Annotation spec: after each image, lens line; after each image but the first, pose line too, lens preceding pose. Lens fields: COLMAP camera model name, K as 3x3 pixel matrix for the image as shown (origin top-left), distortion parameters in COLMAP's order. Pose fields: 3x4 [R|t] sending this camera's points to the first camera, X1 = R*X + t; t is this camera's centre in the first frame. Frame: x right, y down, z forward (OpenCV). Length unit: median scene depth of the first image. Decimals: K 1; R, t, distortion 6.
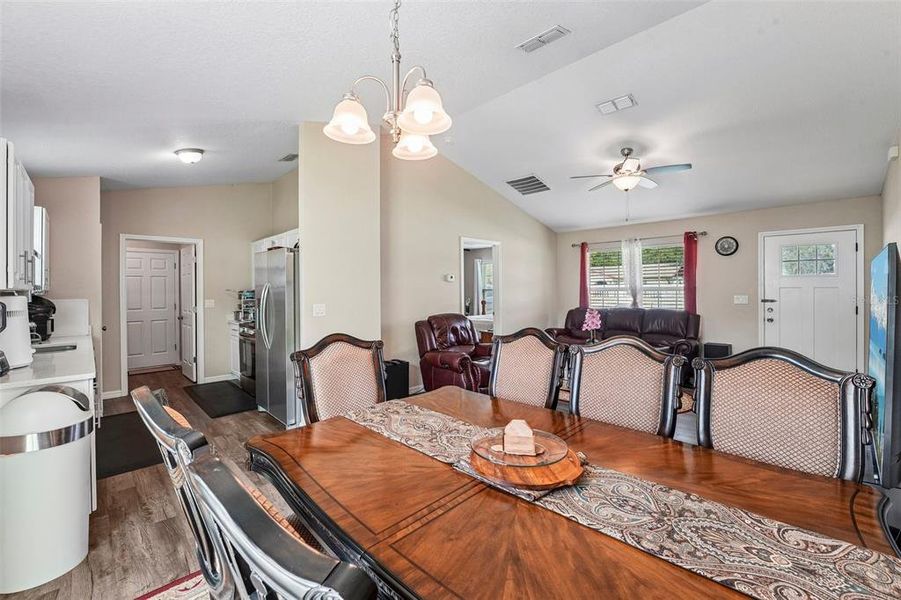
lens RADIAL K [[373.5, 0, 450.5], [0, 373.5, 300.0], [0, 0, 1]] dist [-0.011837, -0.000118]
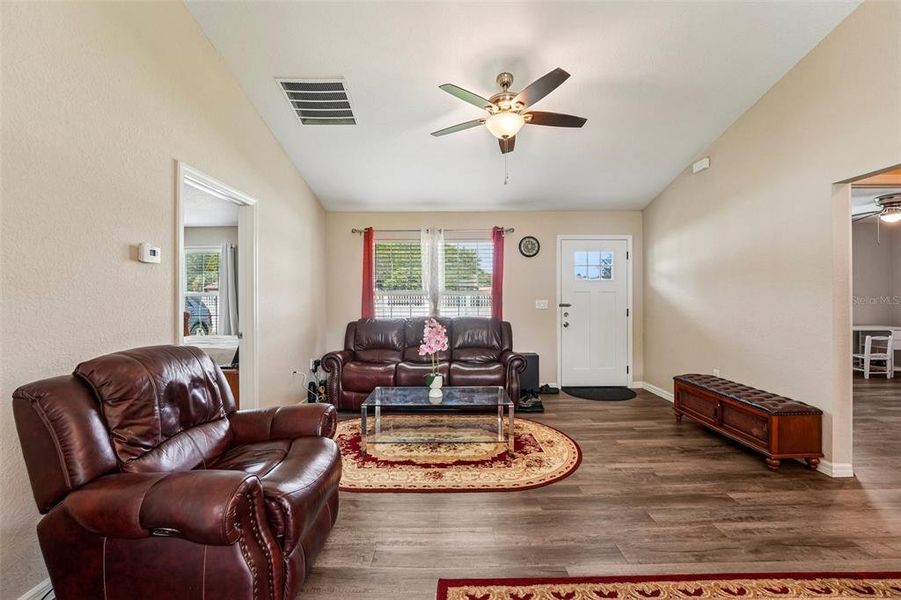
lens RADIAL K [[373.5, 0, 450.5], [0, 373.5, 300.0], [0, 0, 1]] dist [-0.011837, -0.000118]
pose [[0.716378, 0.000864, 0.697712, -0.045635], [0.019071, 0.999601, -0.020819, 0.003046], [-0.697451, 0.028220, 0.716076, 0.503700]]
